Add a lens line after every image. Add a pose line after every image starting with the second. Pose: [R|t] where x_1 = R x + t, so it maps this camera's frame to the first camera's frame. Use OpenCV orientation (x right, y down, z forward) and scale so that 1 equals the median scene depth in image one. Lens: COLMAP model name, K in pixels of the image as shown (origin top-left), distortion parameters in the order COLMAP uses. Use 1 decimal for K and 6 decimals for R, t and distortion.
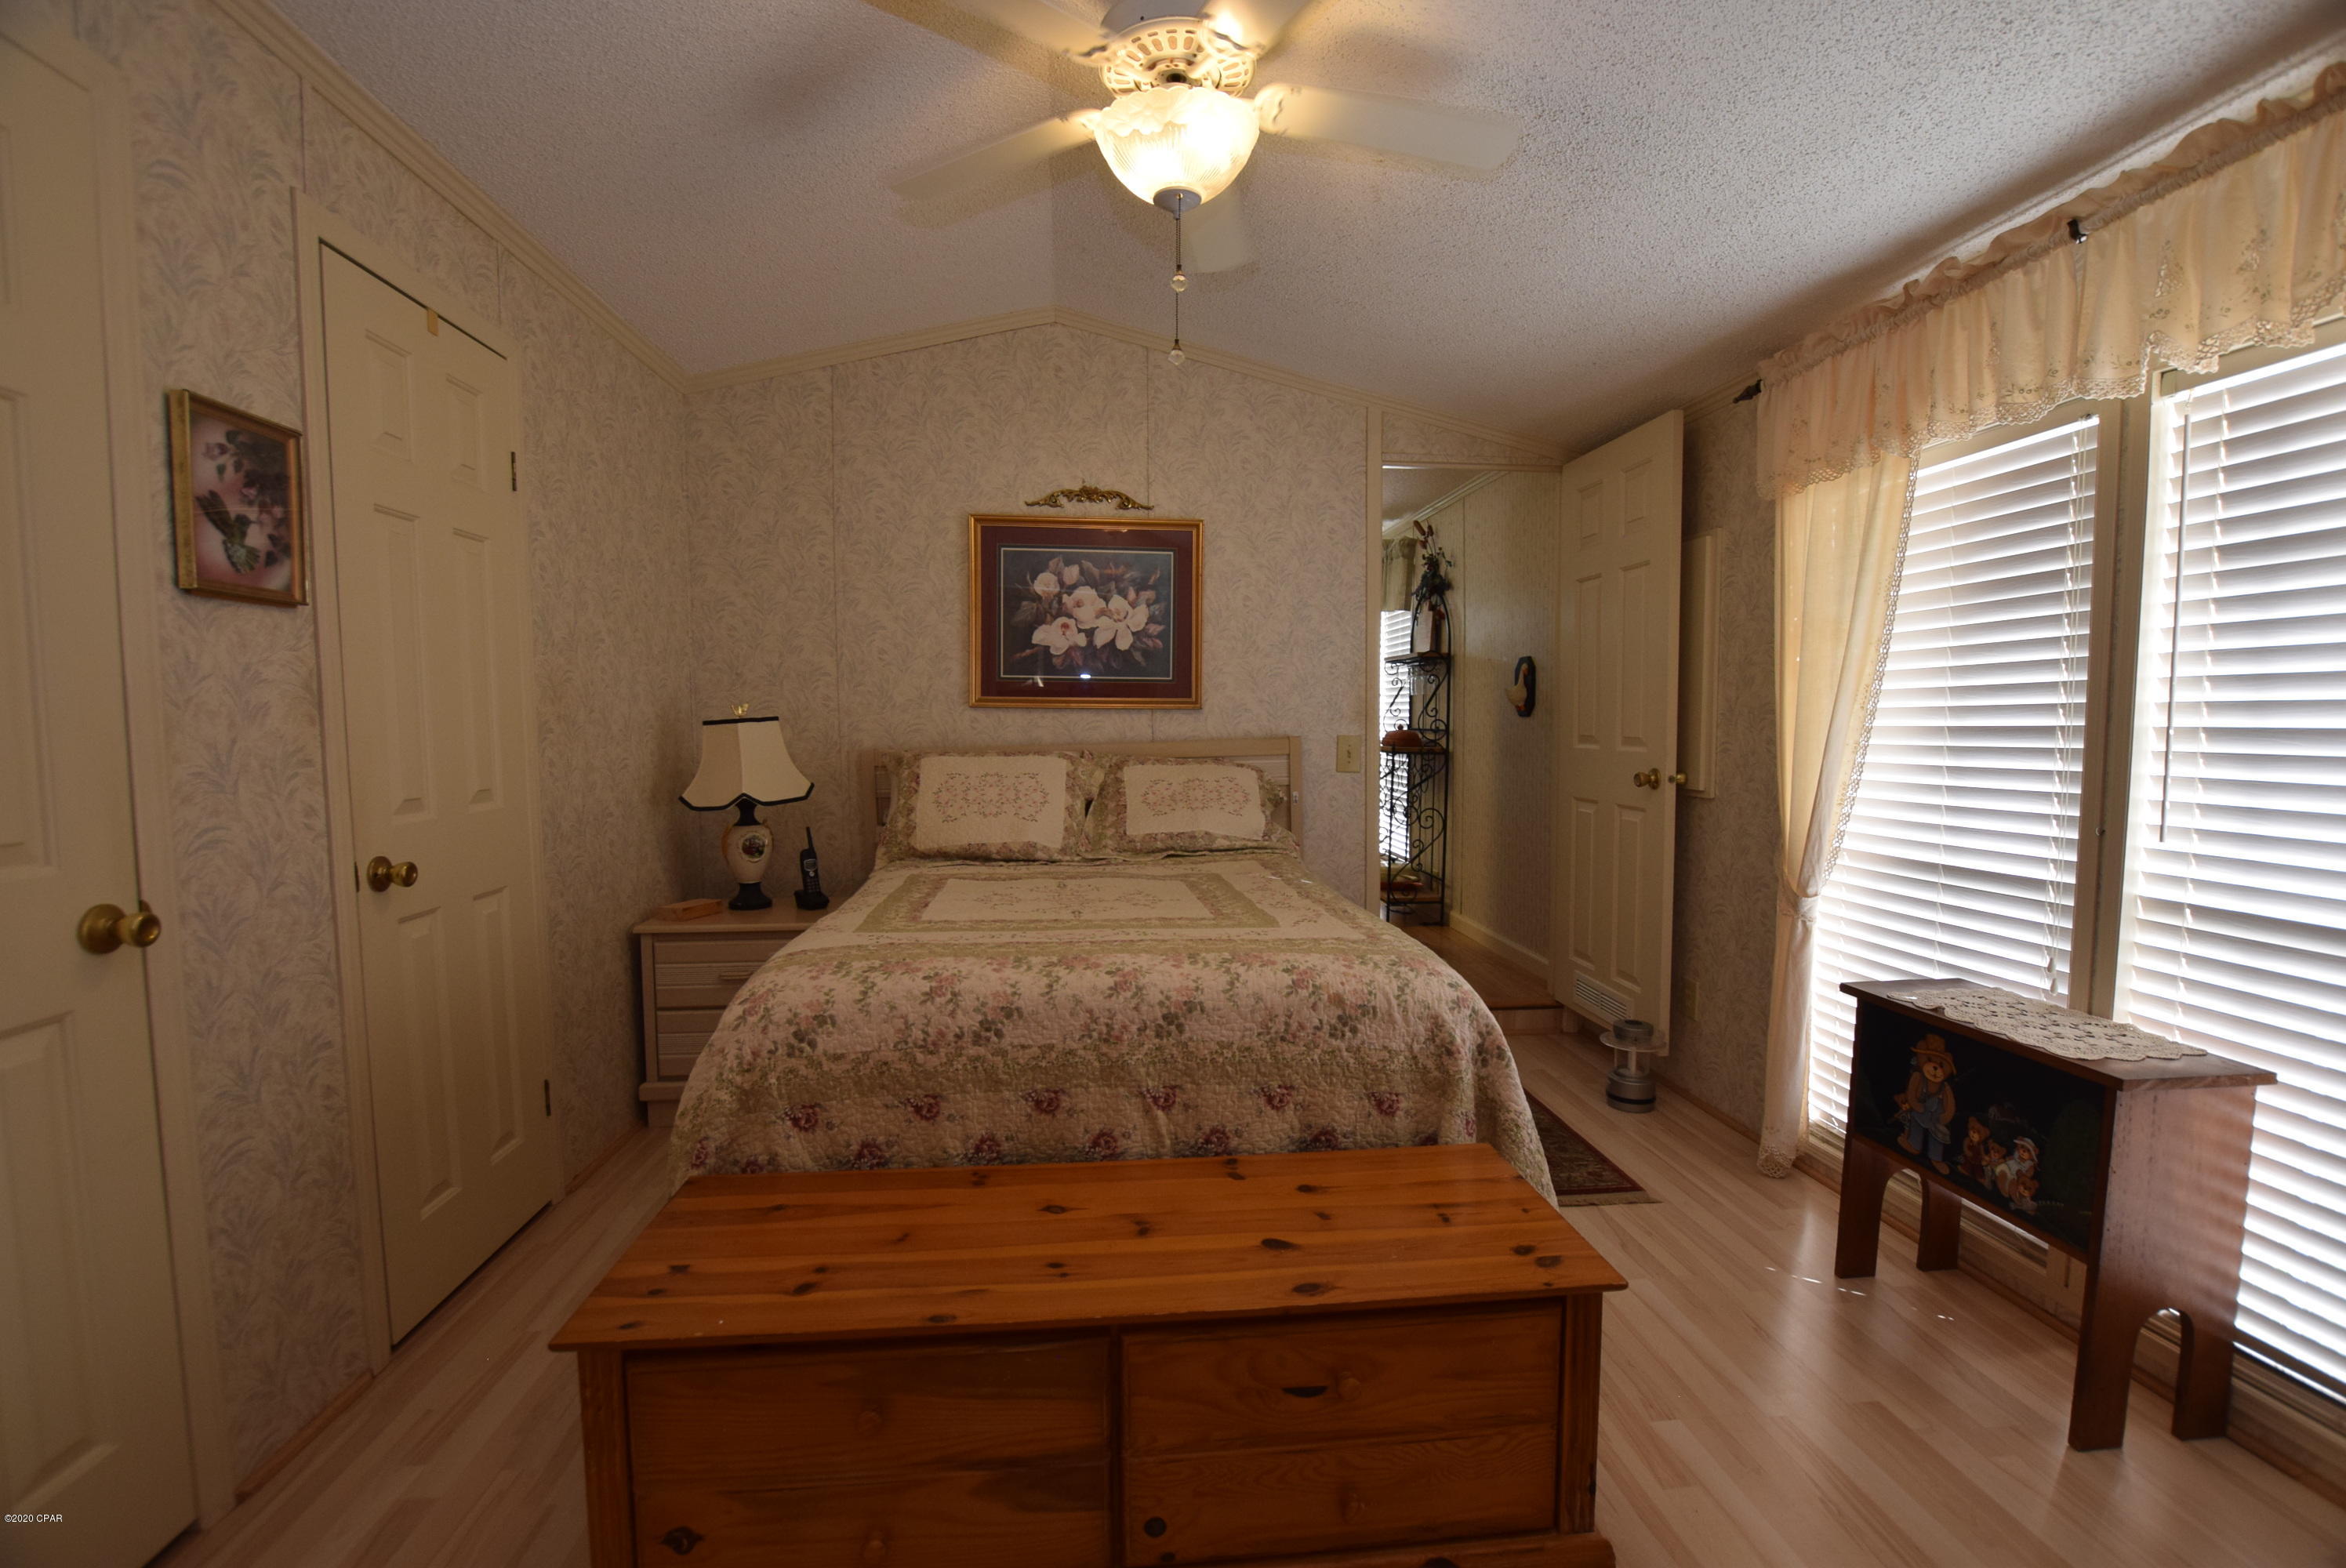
lens RADIAL K [[1034.7, 0, 1178.8], [0, 1034.7, 790.1], [0, 0, 1]] dist [-0.032982, 0.004038]
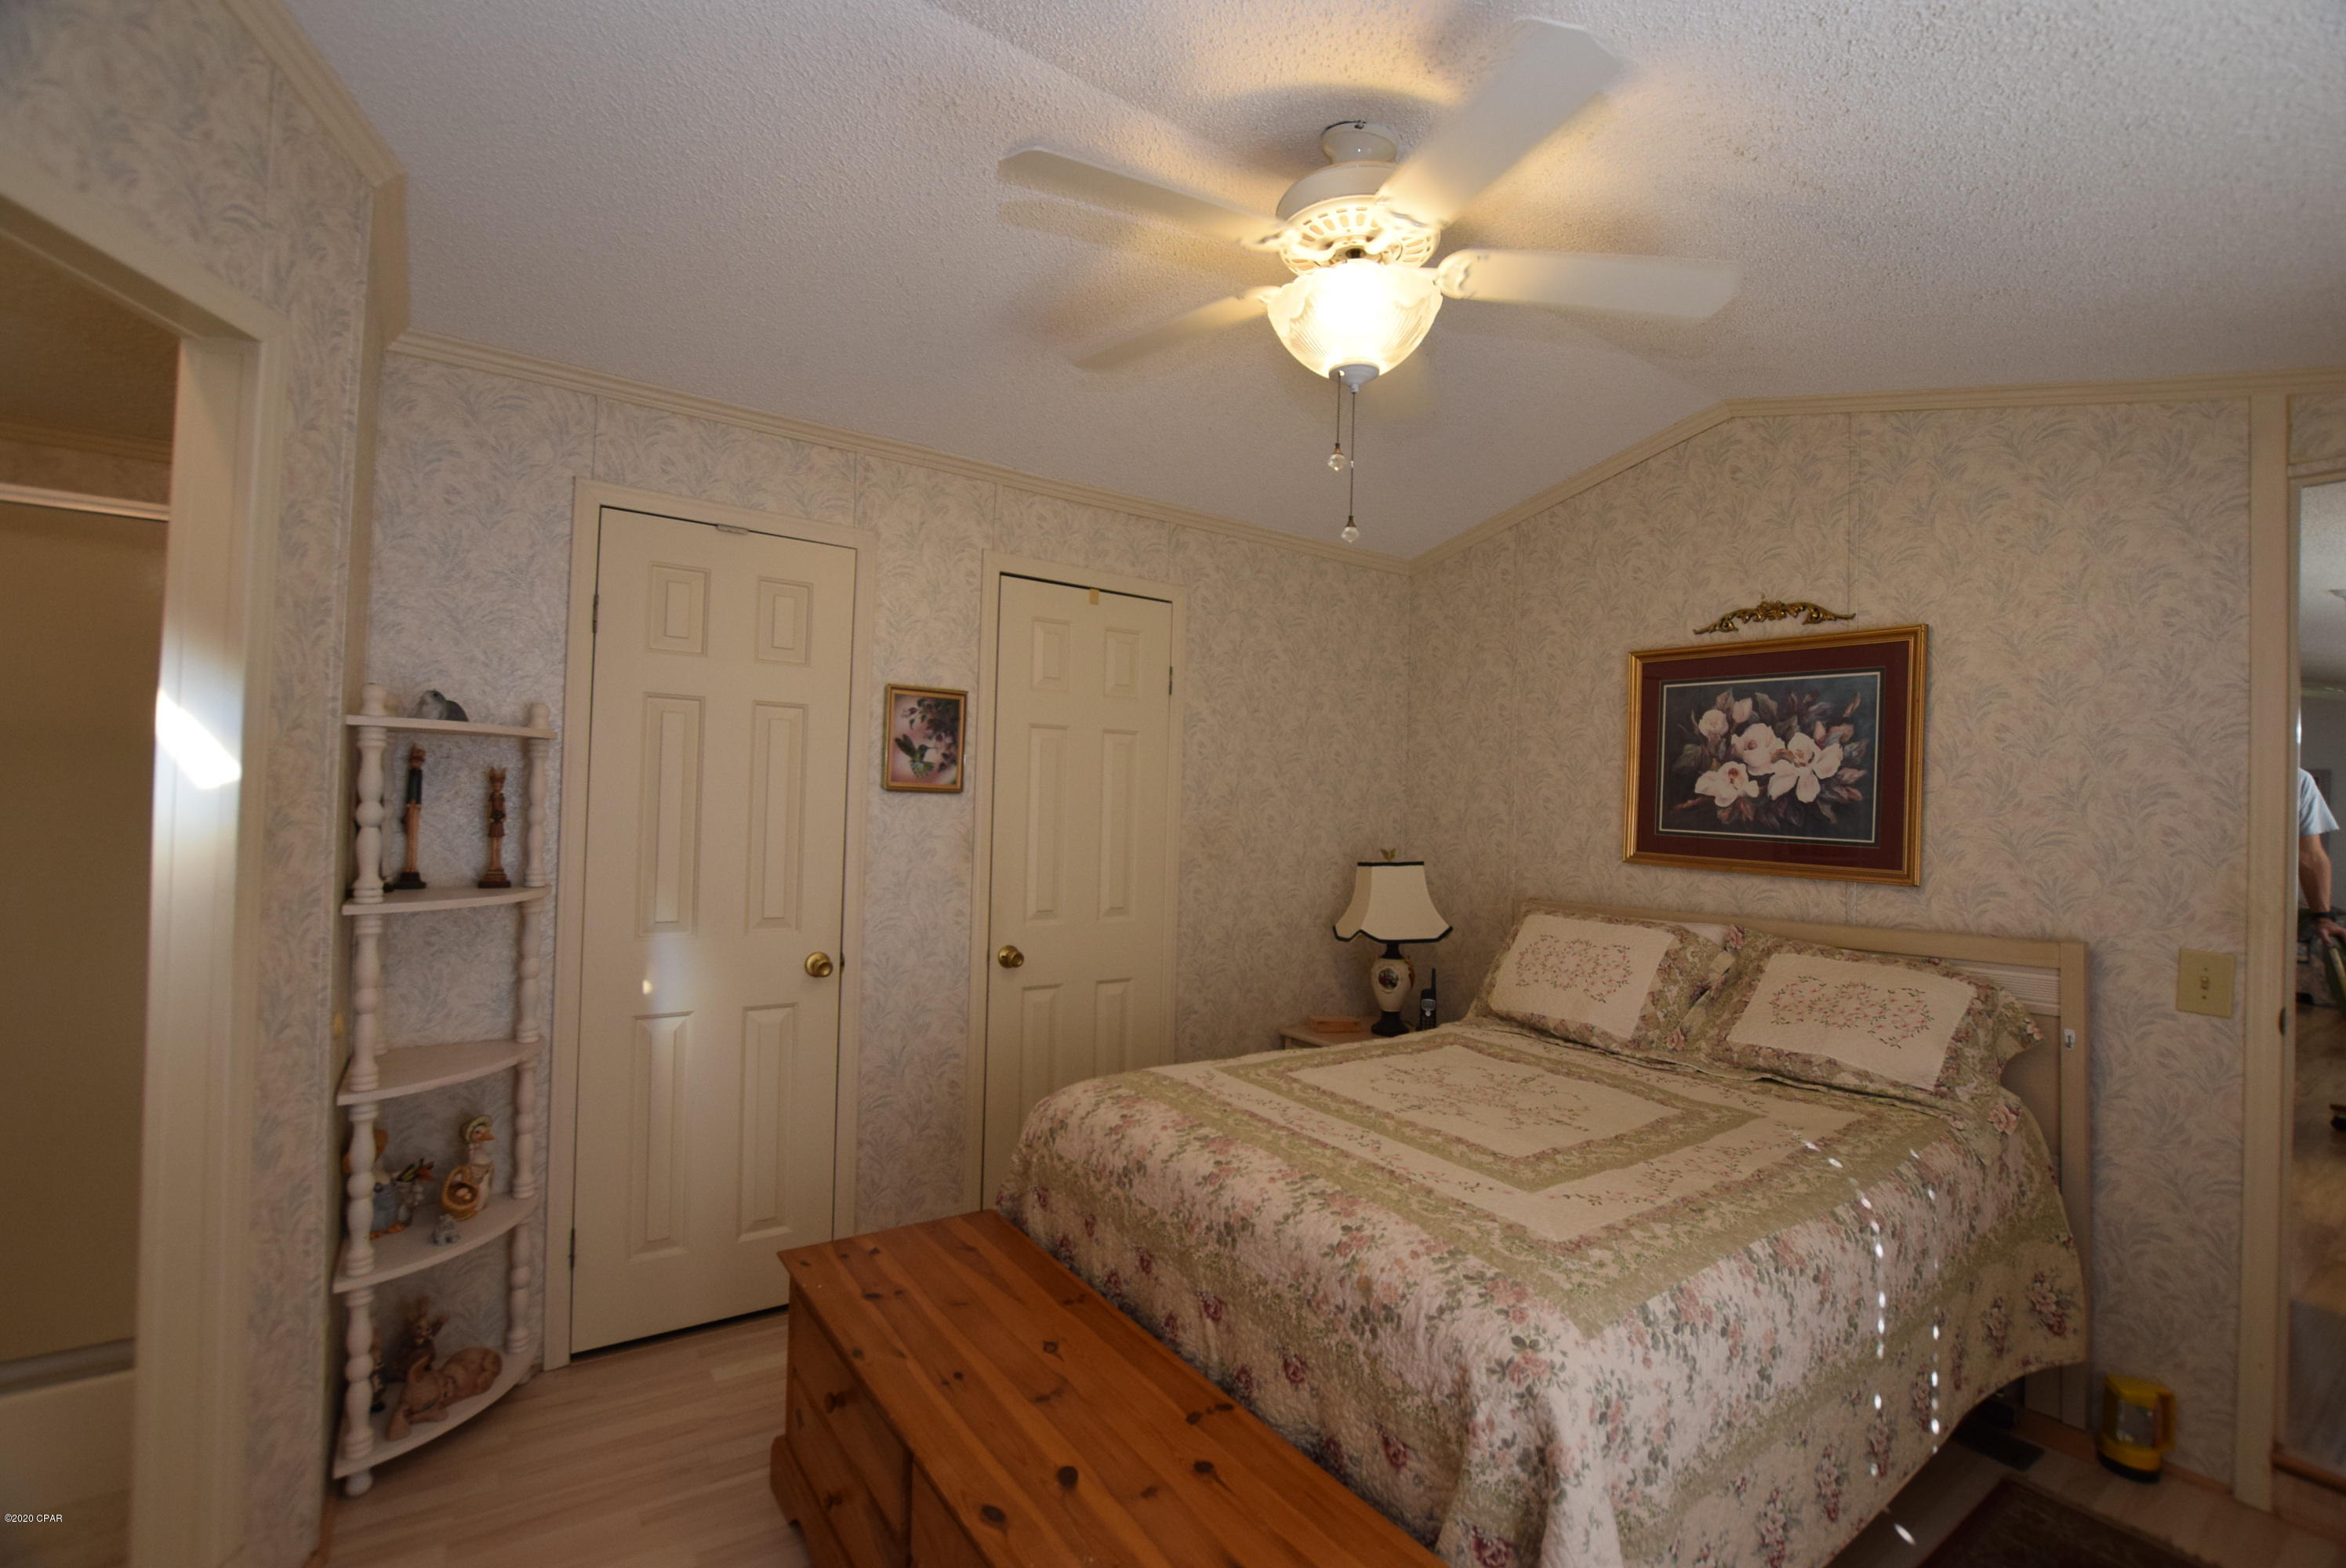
lens RADIAL K [[1034.7, 0, 1186.6], [0, 1034.7, 792.6], [0, 0, 1]] dist [-0.032982, 0.004038]
pose [[0.493020, 0.009136, -0.869970, 0.750819], [-0.093524, 0.994707, -0.042555, -0.129217], [0.864977, 0.102343, 0.491265, 0.427301]]
